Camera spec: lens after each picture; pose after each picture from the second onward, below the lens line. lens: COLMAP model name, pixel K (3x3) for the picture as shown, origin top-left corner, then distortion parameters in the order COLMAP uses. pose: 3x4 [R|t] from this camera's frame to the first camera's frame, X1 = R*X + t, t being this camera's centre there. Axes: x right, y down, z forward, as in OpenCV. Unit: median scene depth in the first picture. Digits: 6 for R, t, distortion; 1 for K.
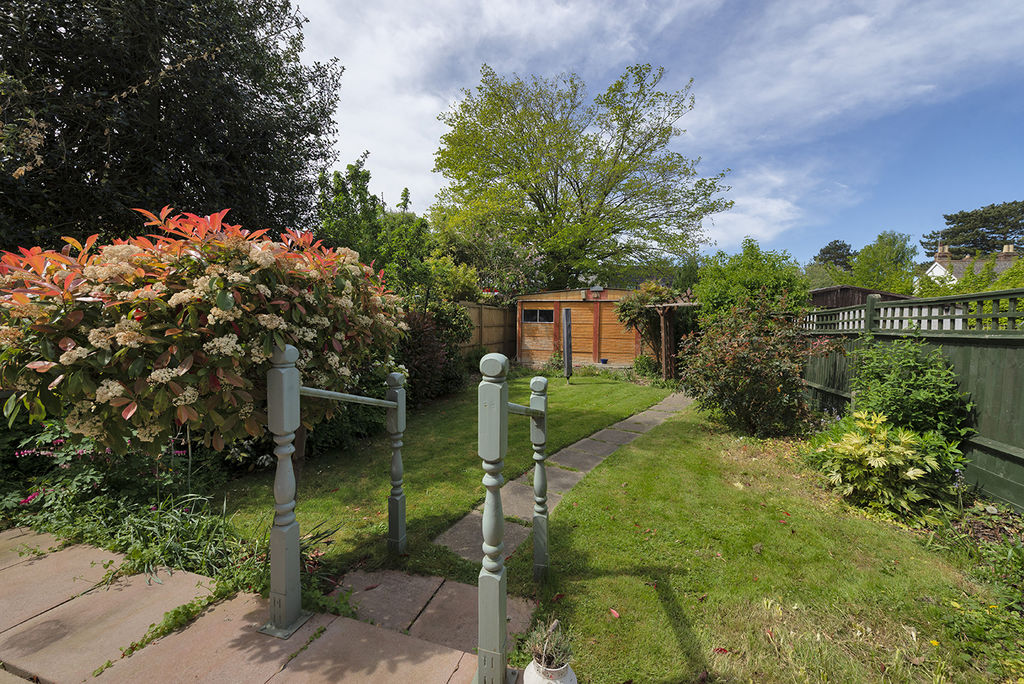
lens RADIAL K [[375.6, 0, 496.8], [0, 375.6, 346.5], [0, 0, 1]] dist [0.000546, 0.000196]
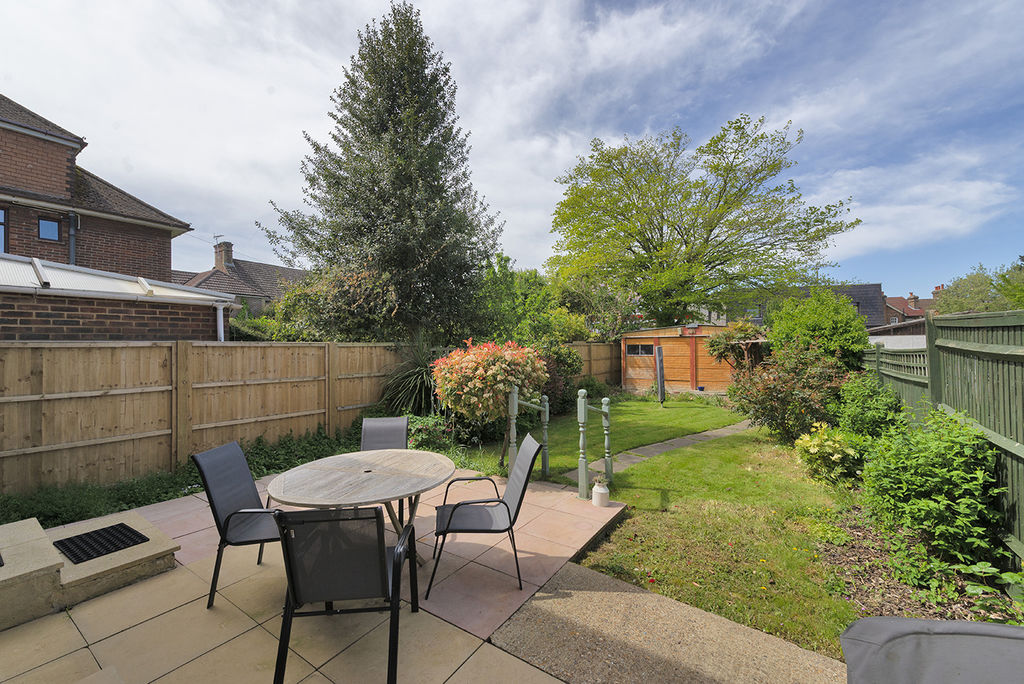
lens RADIAL K [[381.4, 0, 509.9], [0, 381.4, 348.5], [0, 0, 1]] dist [-0.021345, -0.000063]
pose [[0.964869, -0.020432, -0.261936, 0.050938], [0.004925, 0.998203, -0.059723, -0.028415], [0.262686, 0.056335, 0.963235, -0.465773]]
